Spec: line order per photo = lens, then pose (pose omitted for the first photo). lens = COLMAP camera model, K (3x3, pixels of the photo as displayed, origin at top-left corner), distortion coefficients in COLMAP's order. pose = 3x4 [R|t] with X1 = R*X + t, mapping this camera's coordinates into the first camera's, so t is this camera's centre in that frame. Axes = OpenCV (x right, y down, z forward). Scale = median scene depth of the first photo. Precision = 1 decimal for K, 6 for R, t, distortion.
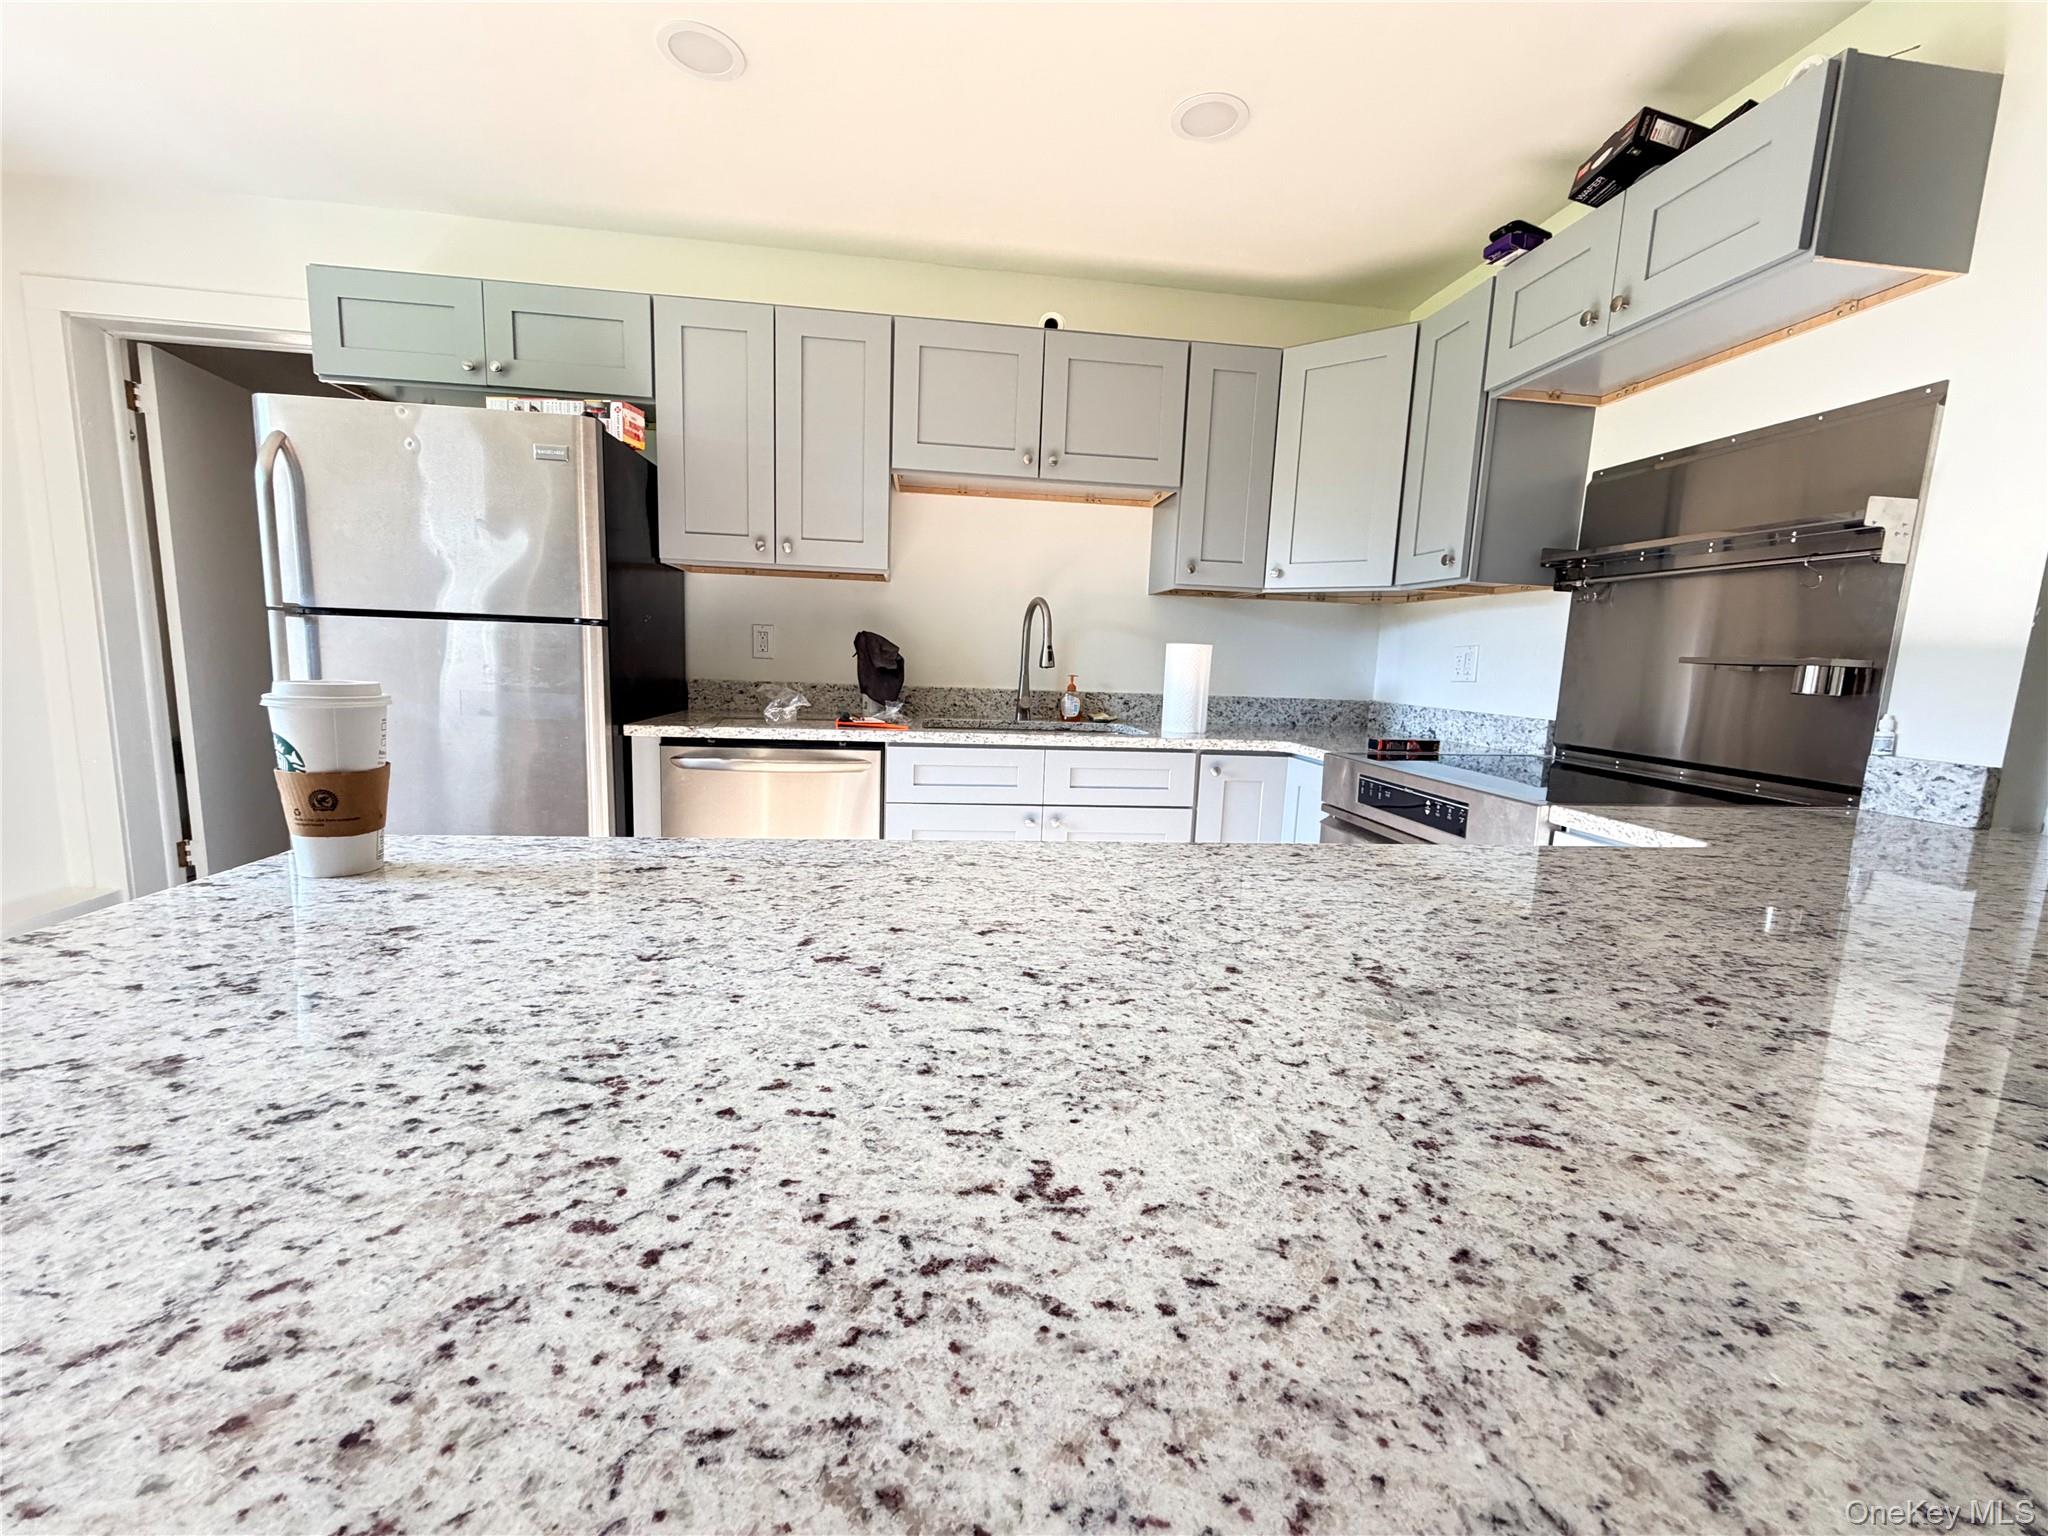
lens RADIAL K [[817.2, 0, 1024.9], [0, 817.2, 769.5], [0, 0, 1]] dist [0.011961, 0.000408]
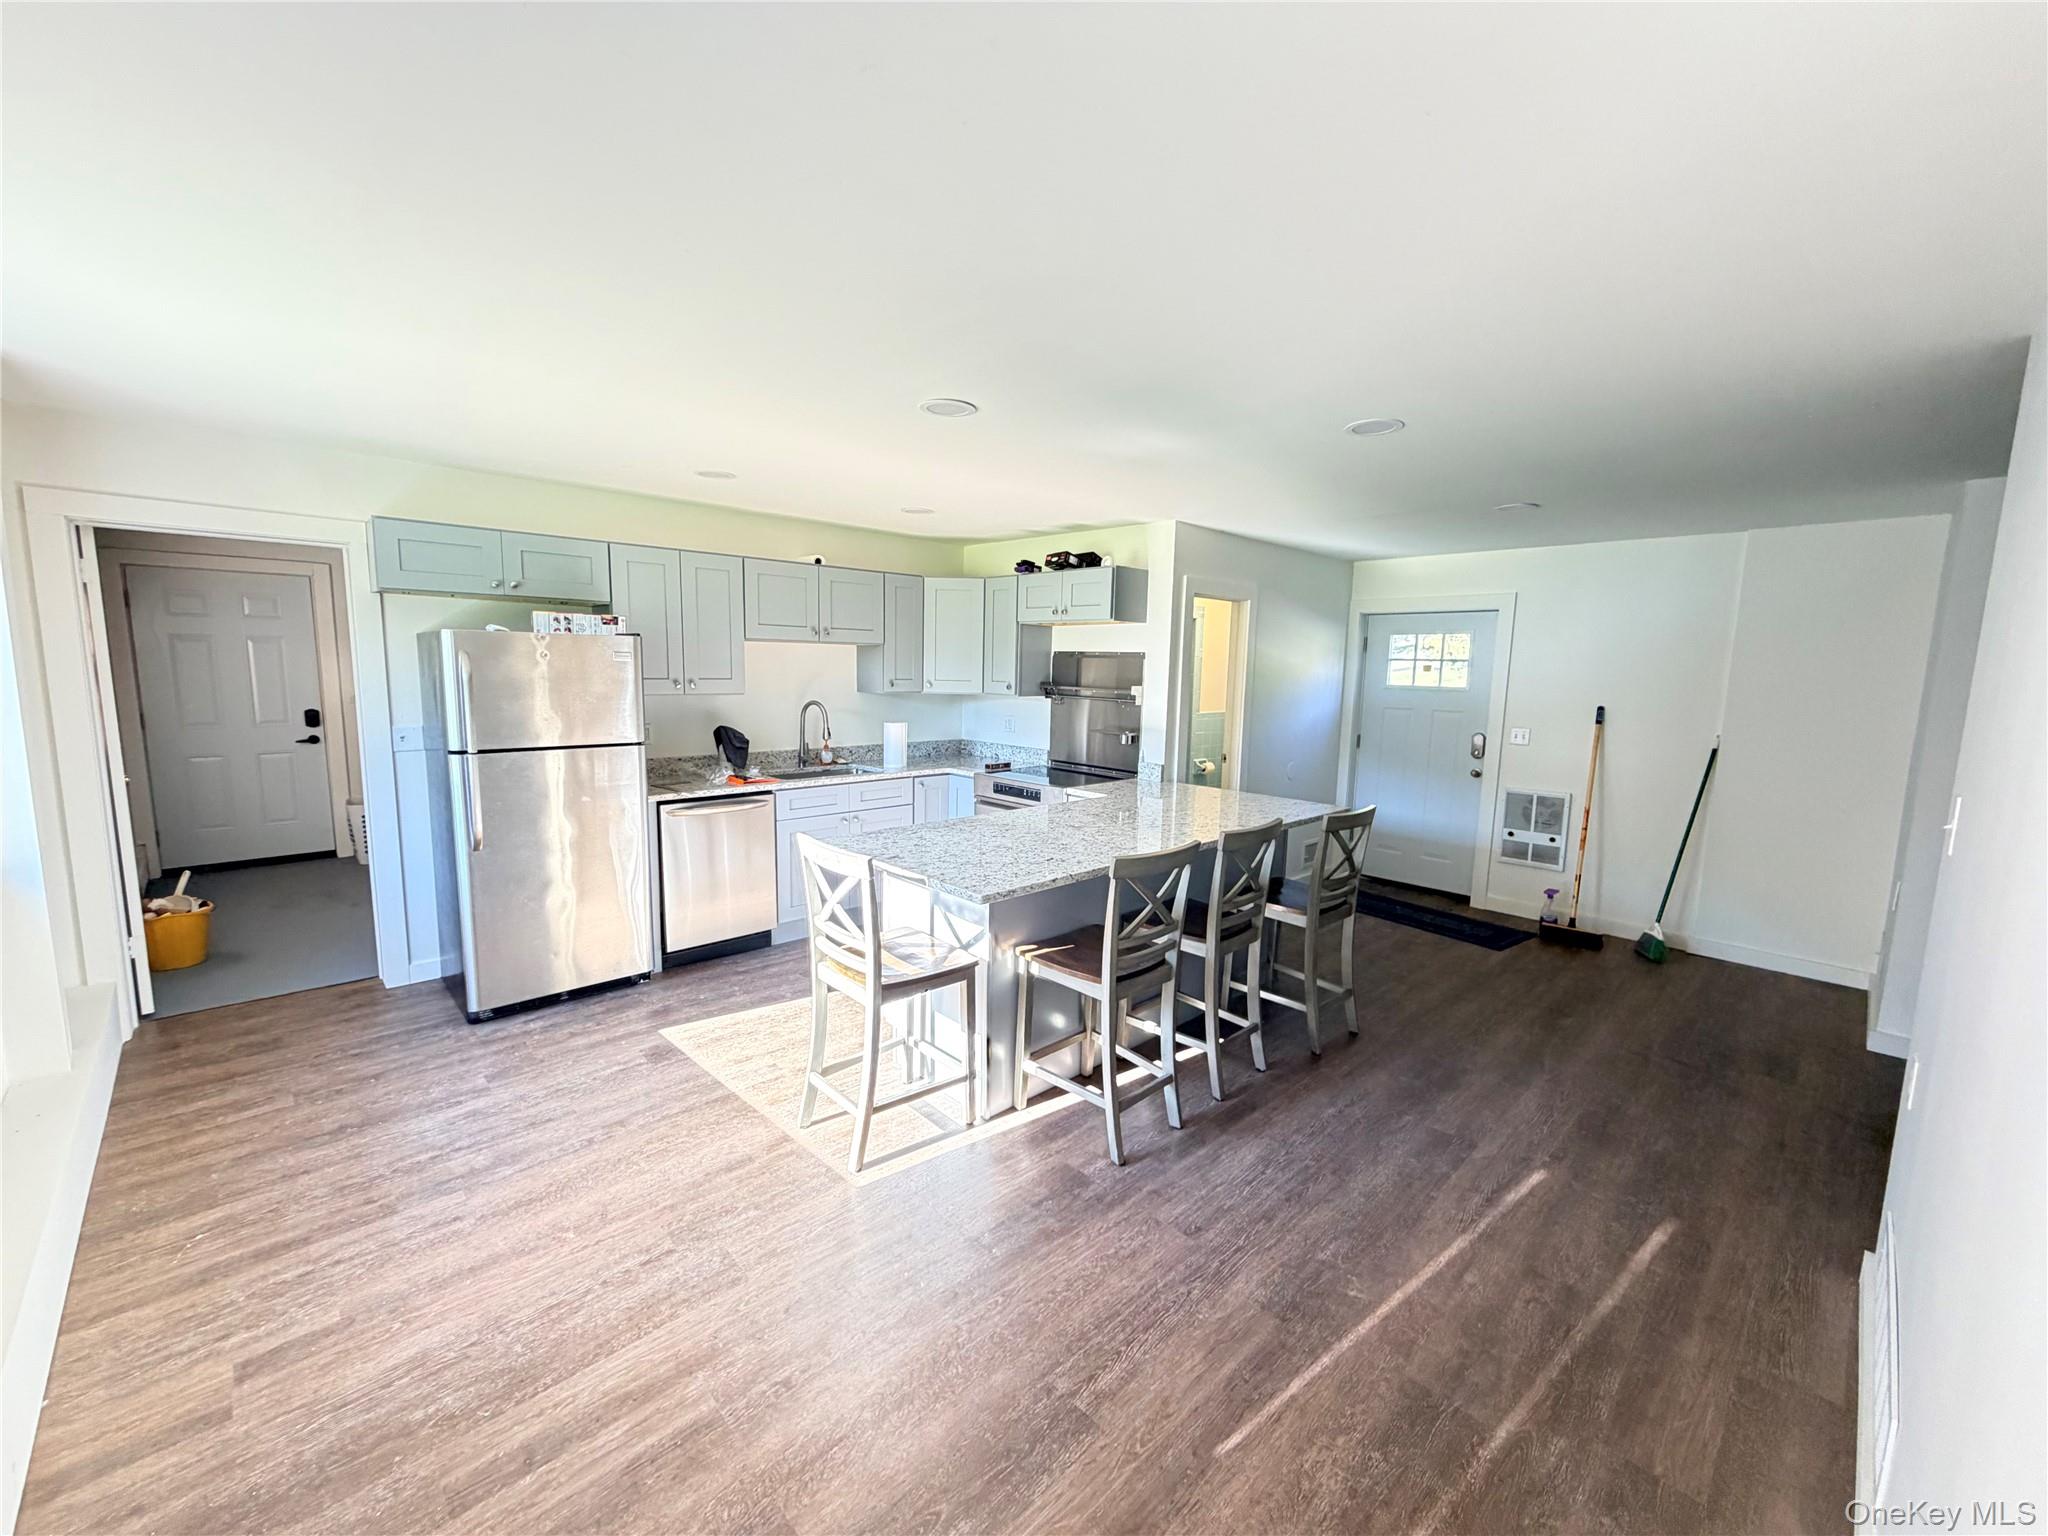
lens RADIAL K [[817.2, 0, 1019.5], [0, 817.2, 770.3], [0, 0, 1]] dist [0.011961, 0.000408]
pose [[0.800530, -0.097922, 0.591239, -0.885693], [0.089065, 0.995044, 0.044208, -0.117687], [-0.592638, 0.017269, 0.805284, -0.922604]]
